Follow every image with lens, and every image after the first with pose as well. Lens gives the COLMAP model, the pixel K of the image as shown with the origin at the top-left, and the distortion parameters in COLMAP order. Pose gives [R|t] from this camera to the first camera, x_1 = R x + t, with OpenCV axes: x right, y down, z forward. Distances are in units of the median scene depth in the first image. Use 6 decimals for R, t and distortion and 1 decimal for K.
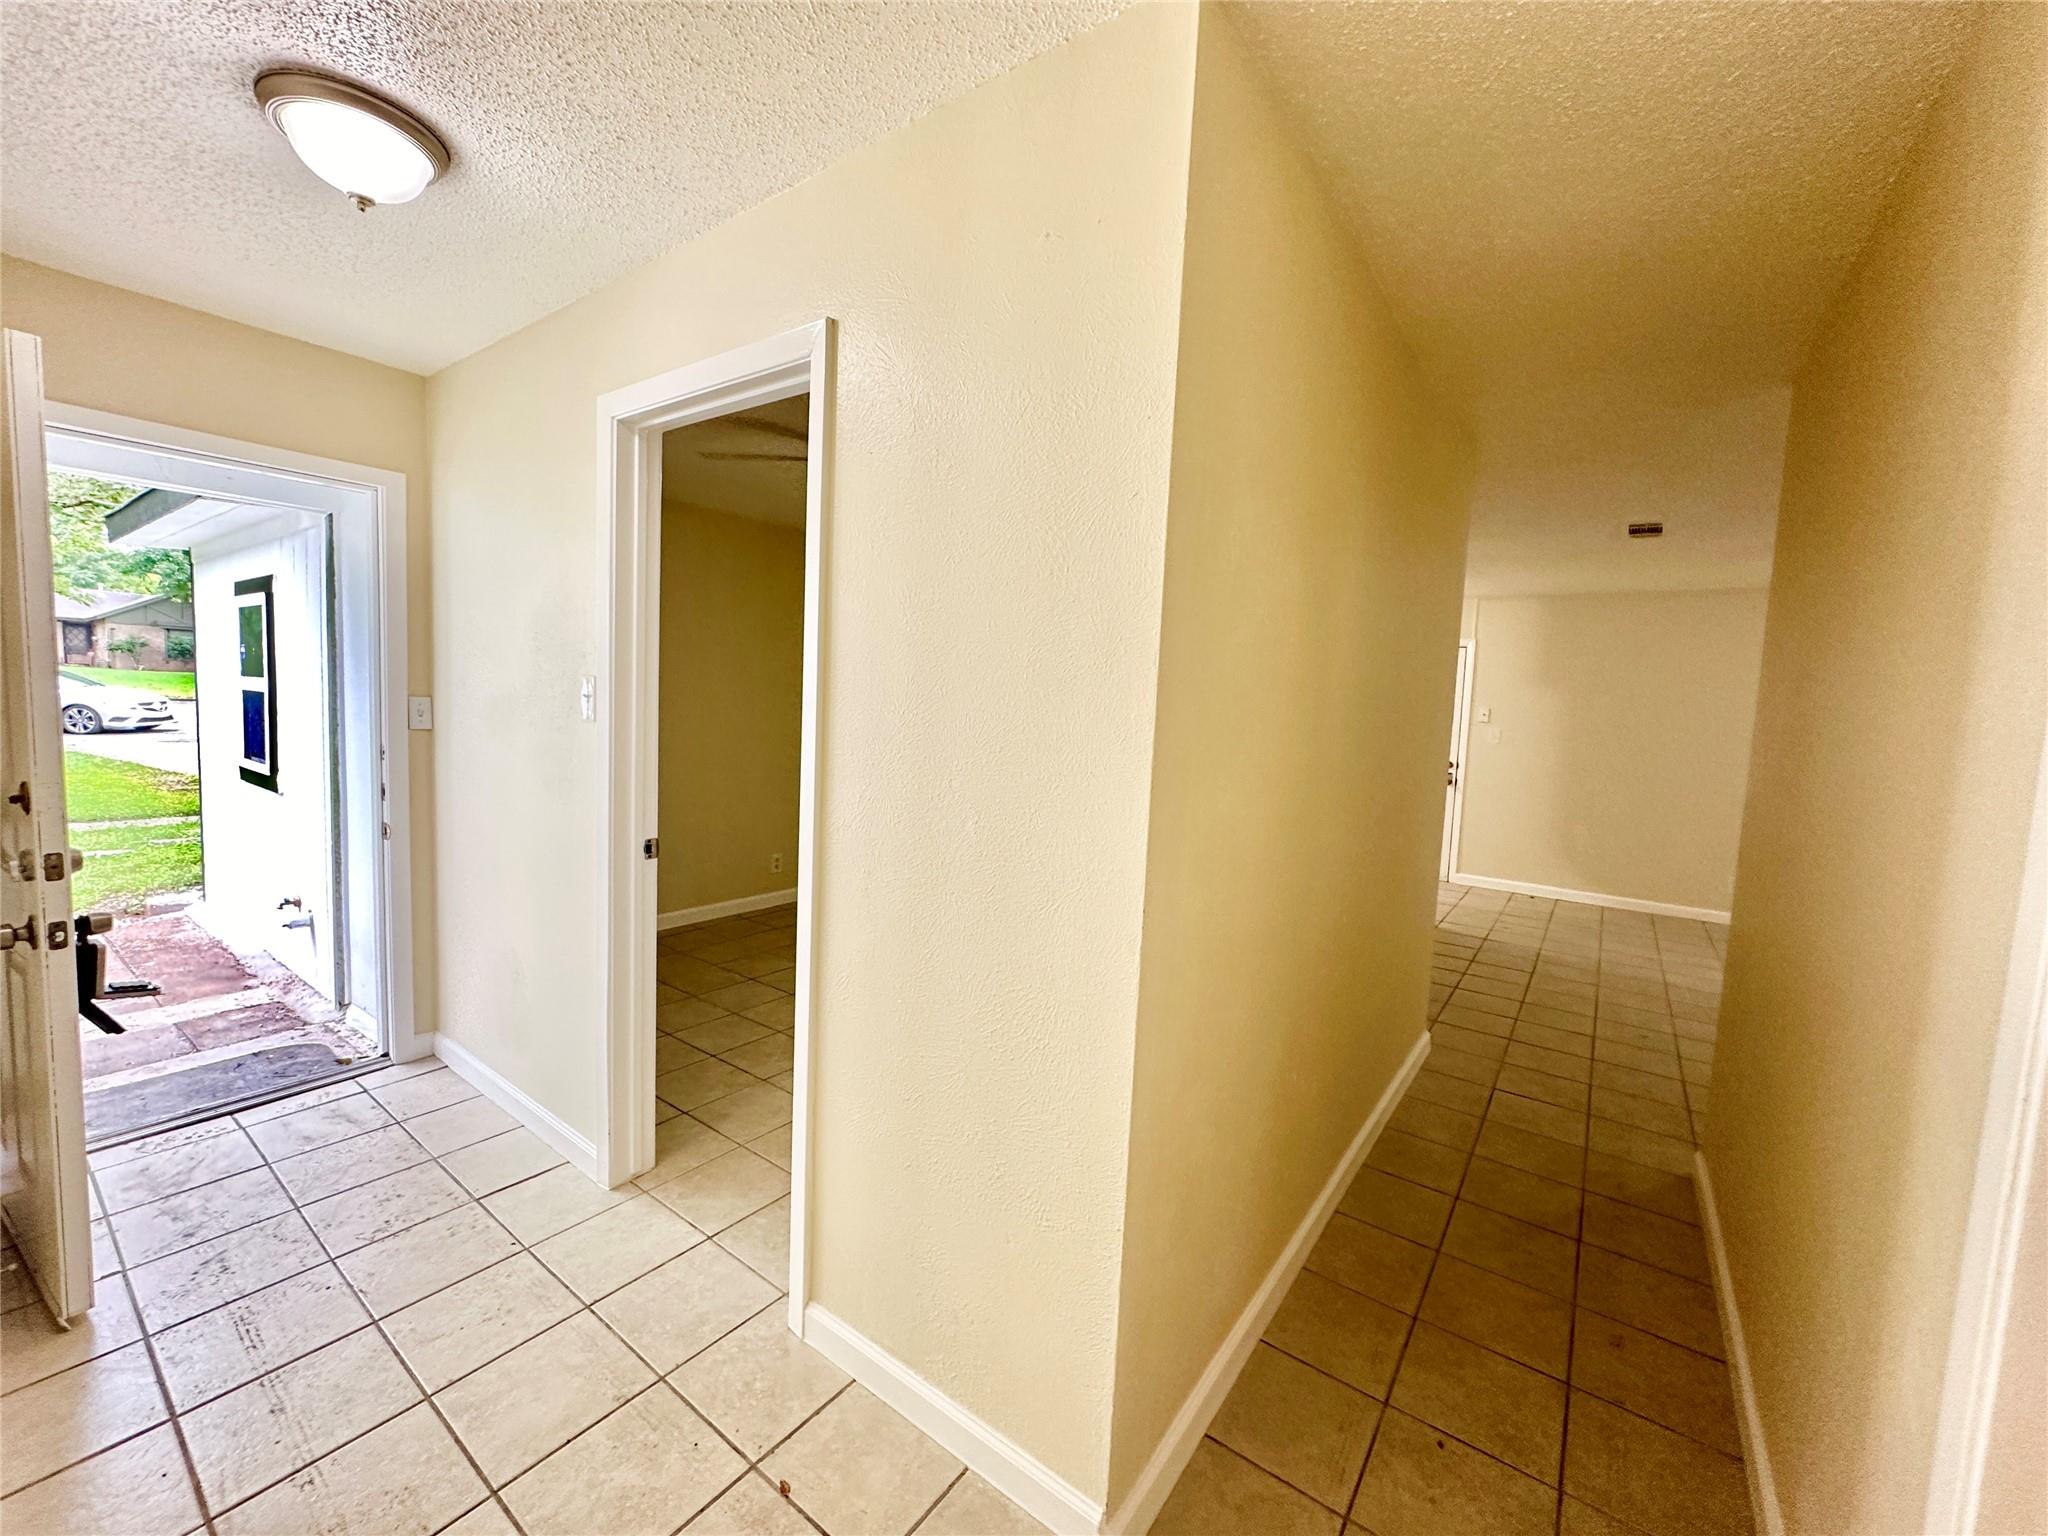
lens RADIAL K [[815.8, 0, 1022.9], [0, 815.8, 767.0], [0, 0, 1]] dist [0.000193, 0.000317]
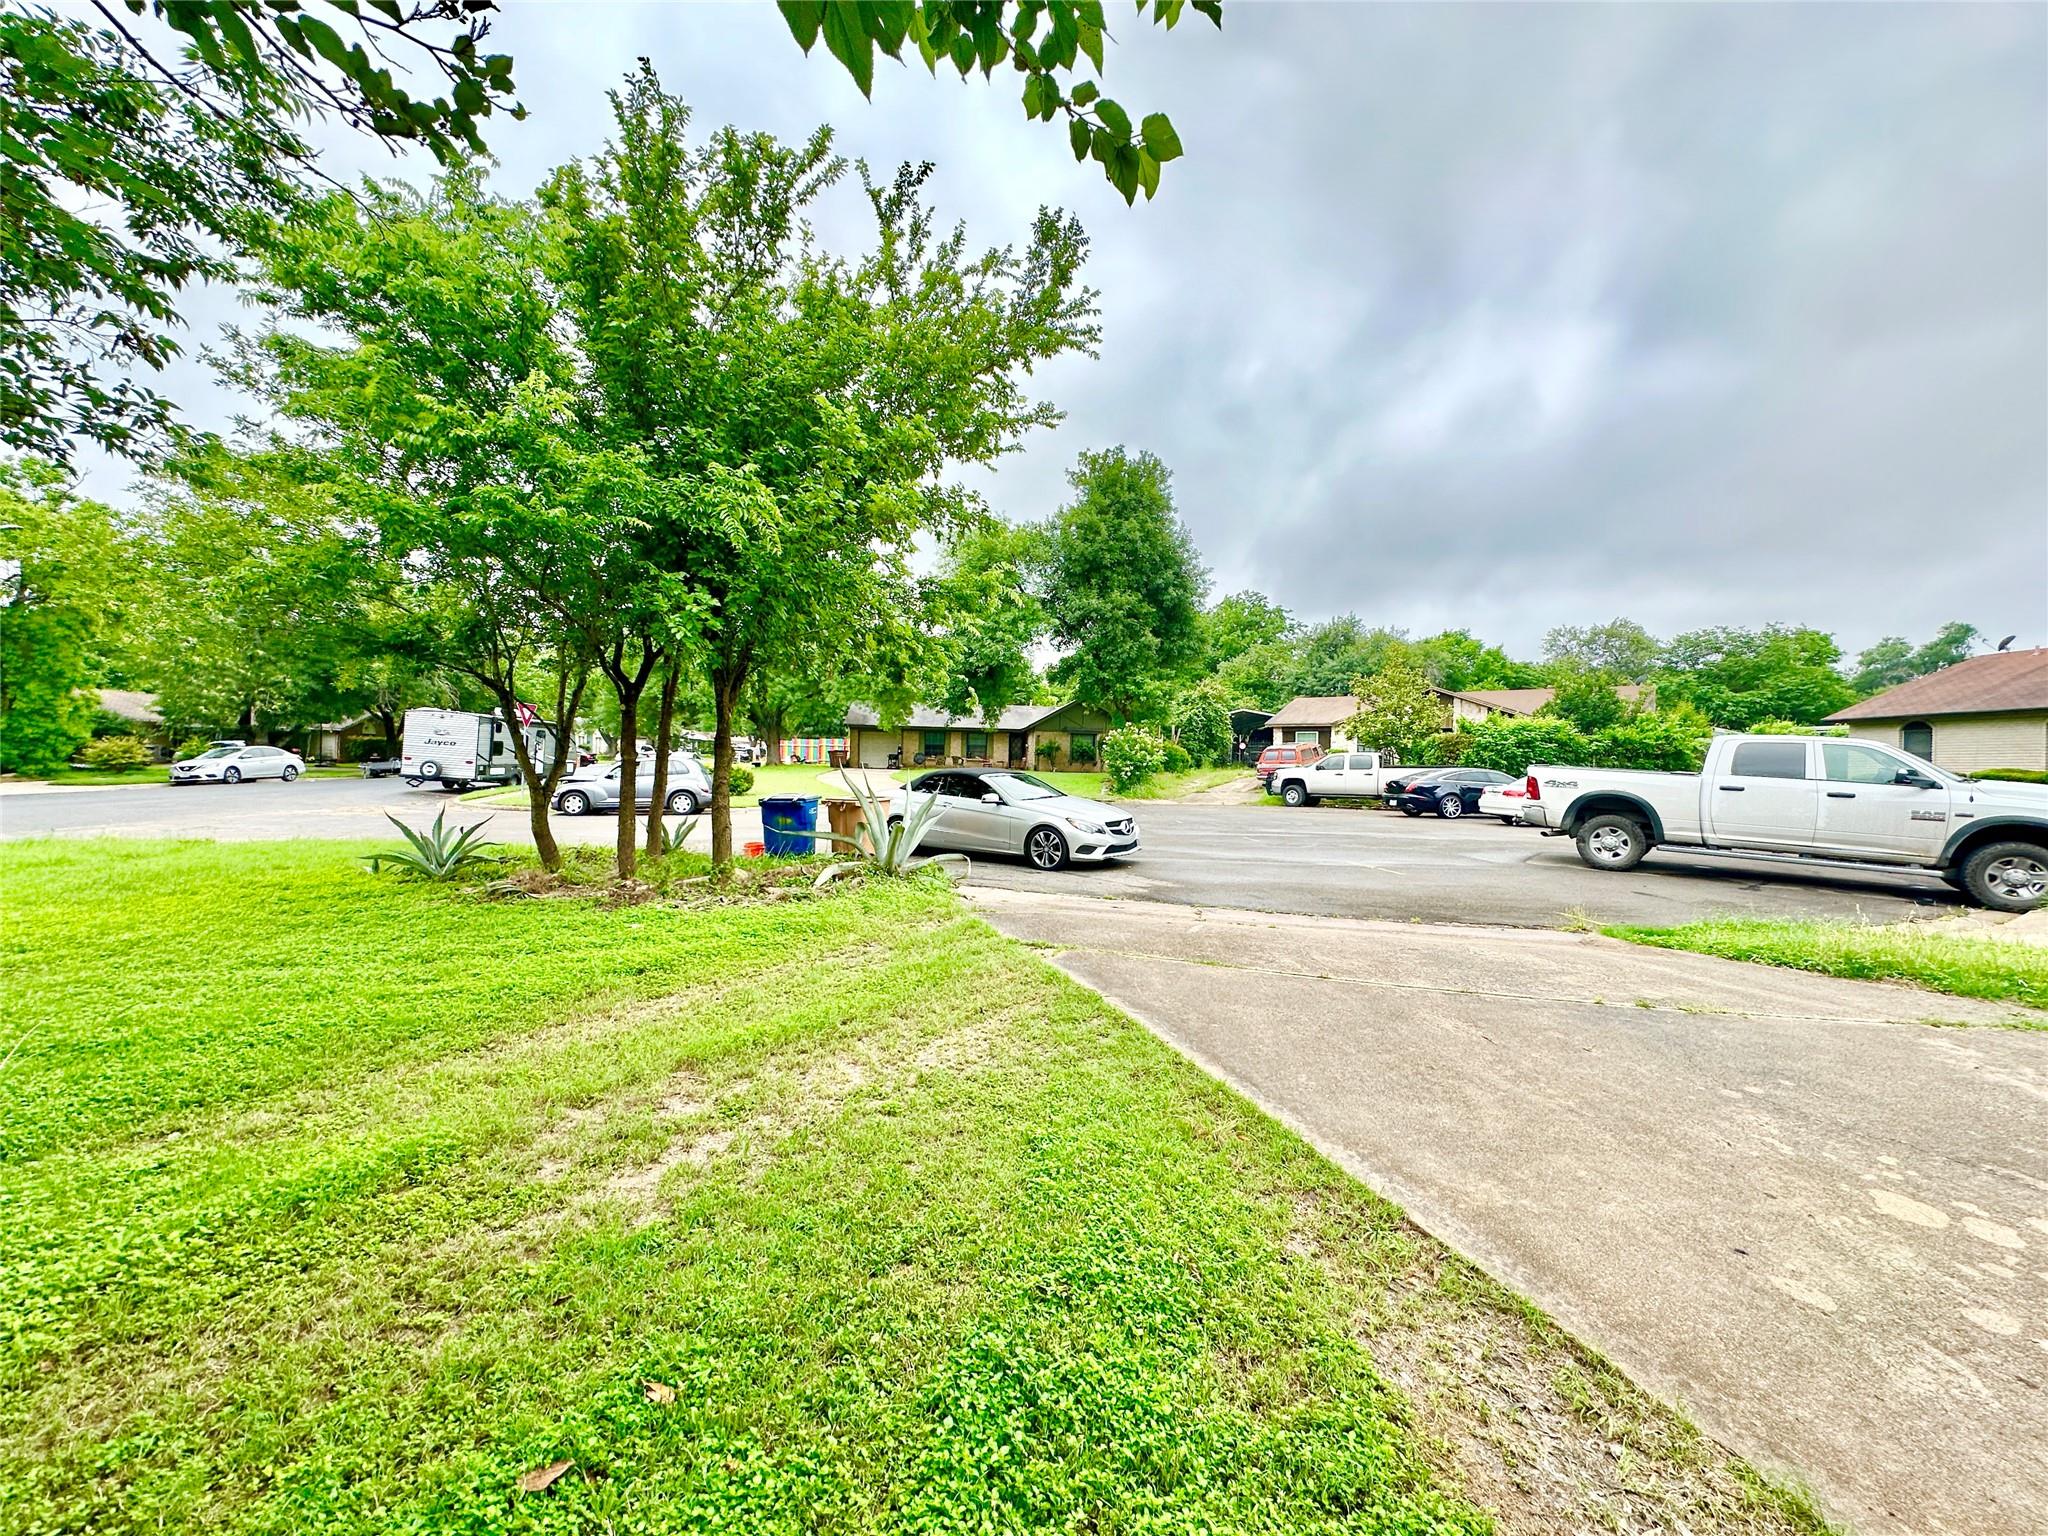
lens RADIAL K [[815.0, 0, 1024.6], [0, 815.0, 765.9], [0, 0, 1]] dist [-0.002480, 0.000021]
pose [[0.673366, -0.028423, -0.738763, -3.320796], [-0.053504, 0.994767, -0.087039, -0.325484], [0.737371, 0.098136, 0.668321, 2.641599]]
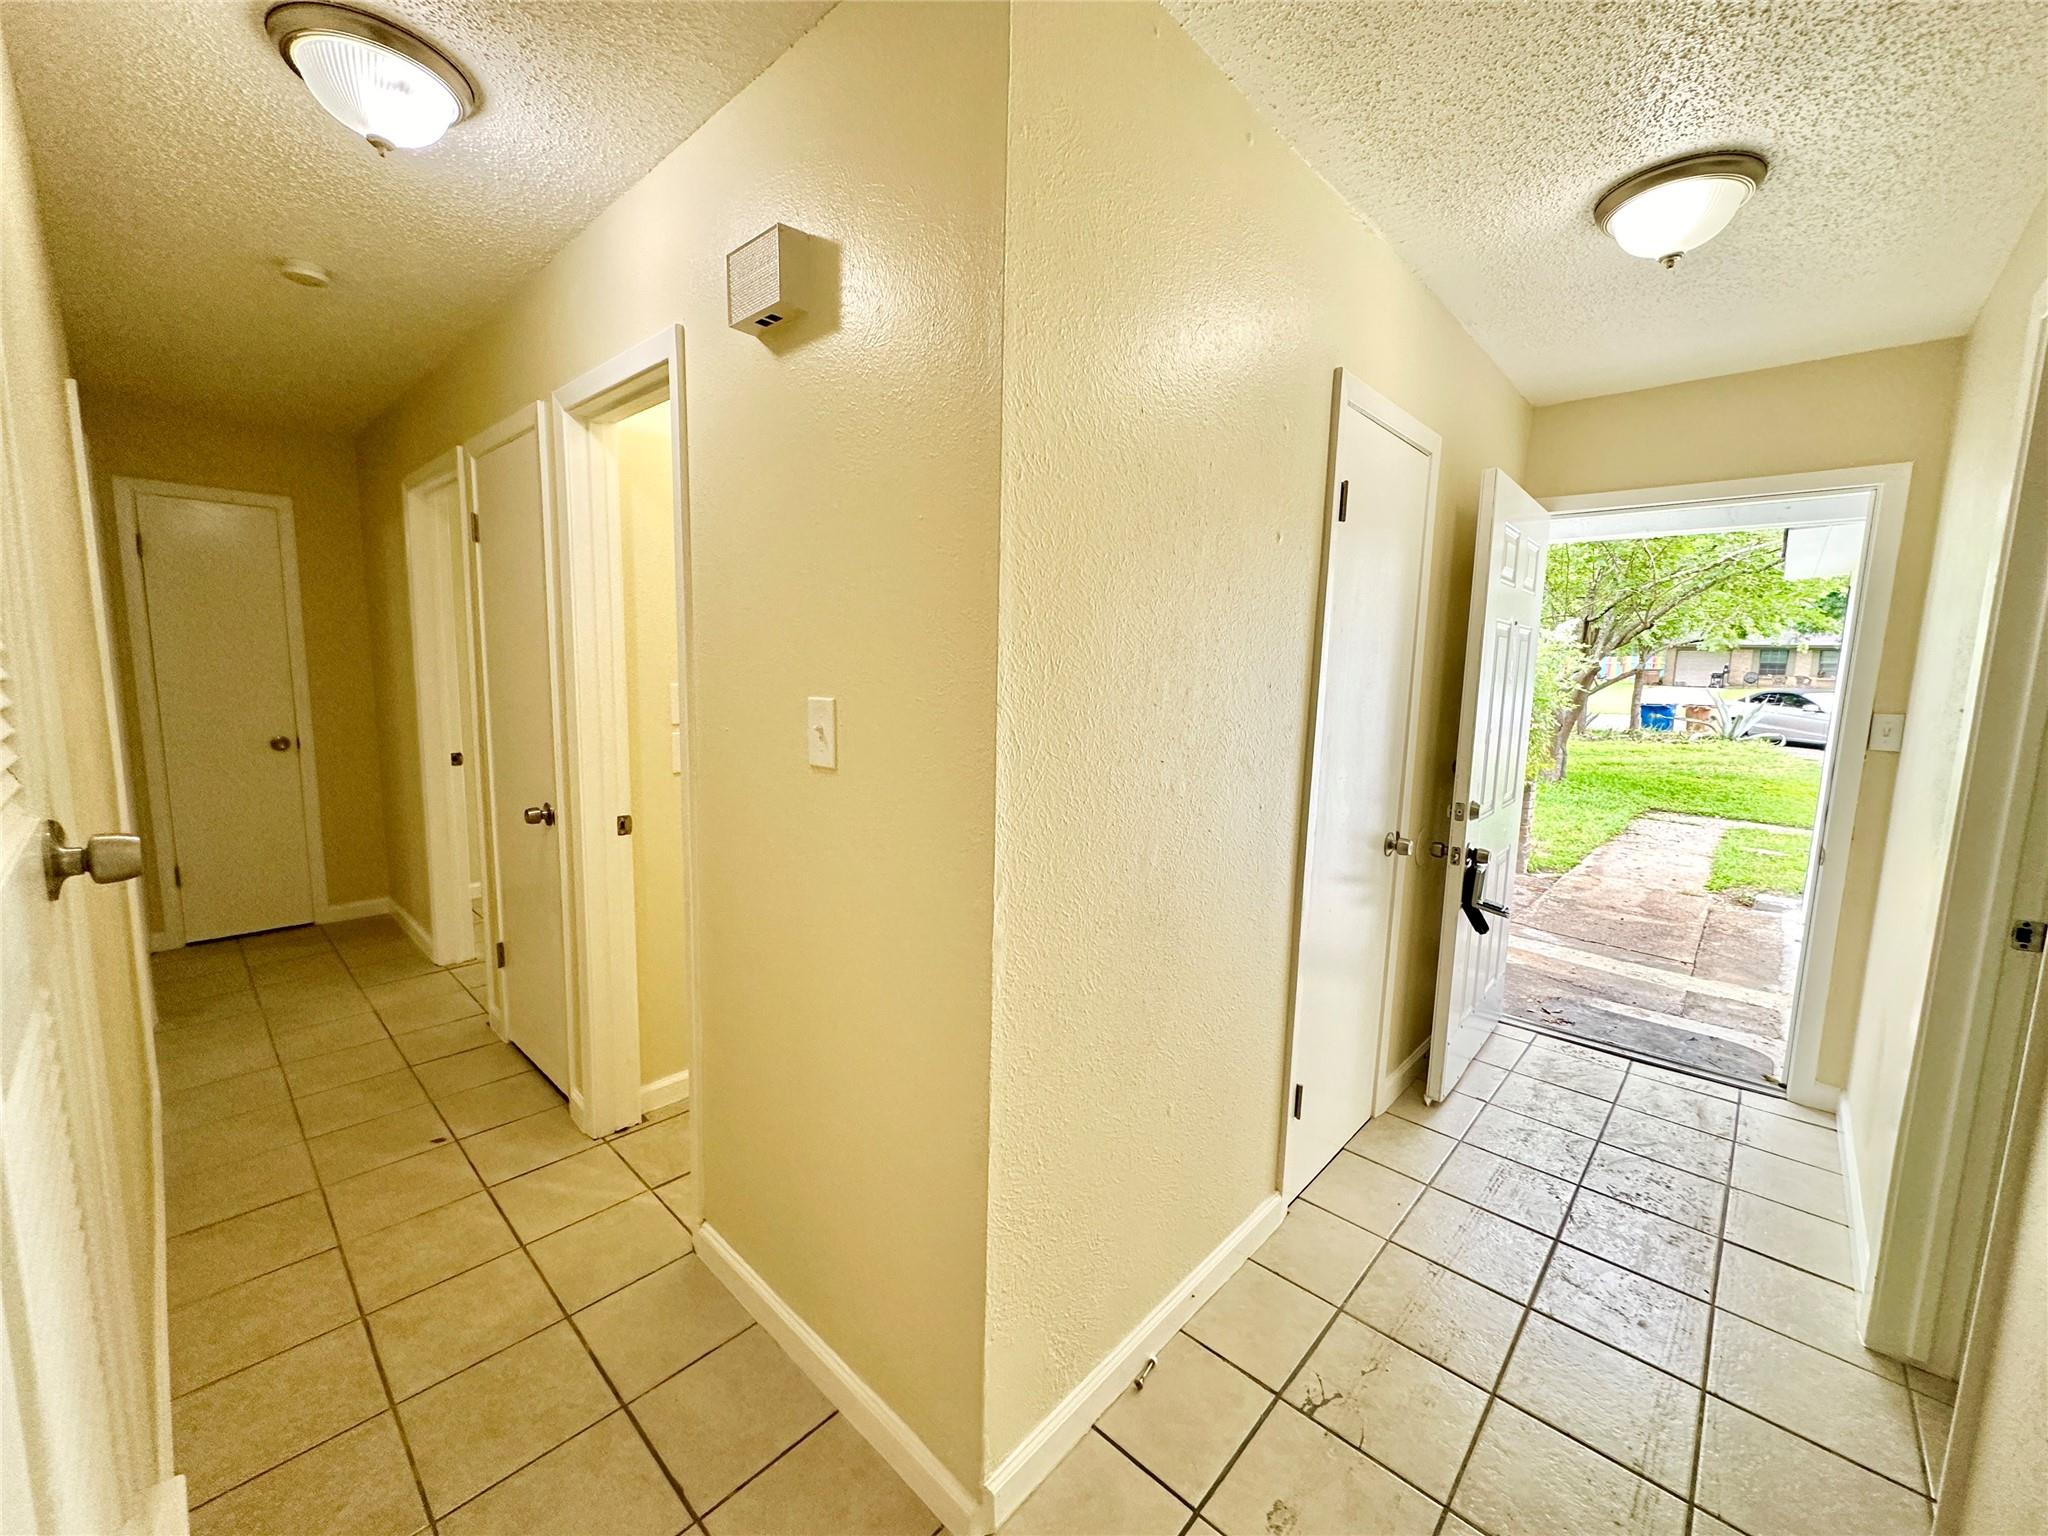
lens RADIAL K [[815.0, 0, 1024.6], [0, 815.0, 765.9], [0, 0, 1]] dist [-0.002480, 0.000021]
pose [[-0.112462, 0.079033, -0.990508, 0.196317], [-0.110405, 0.989666, 0.091501, -0.006305], [0.987503, 0.119648, -0.102574, 0.145915]]
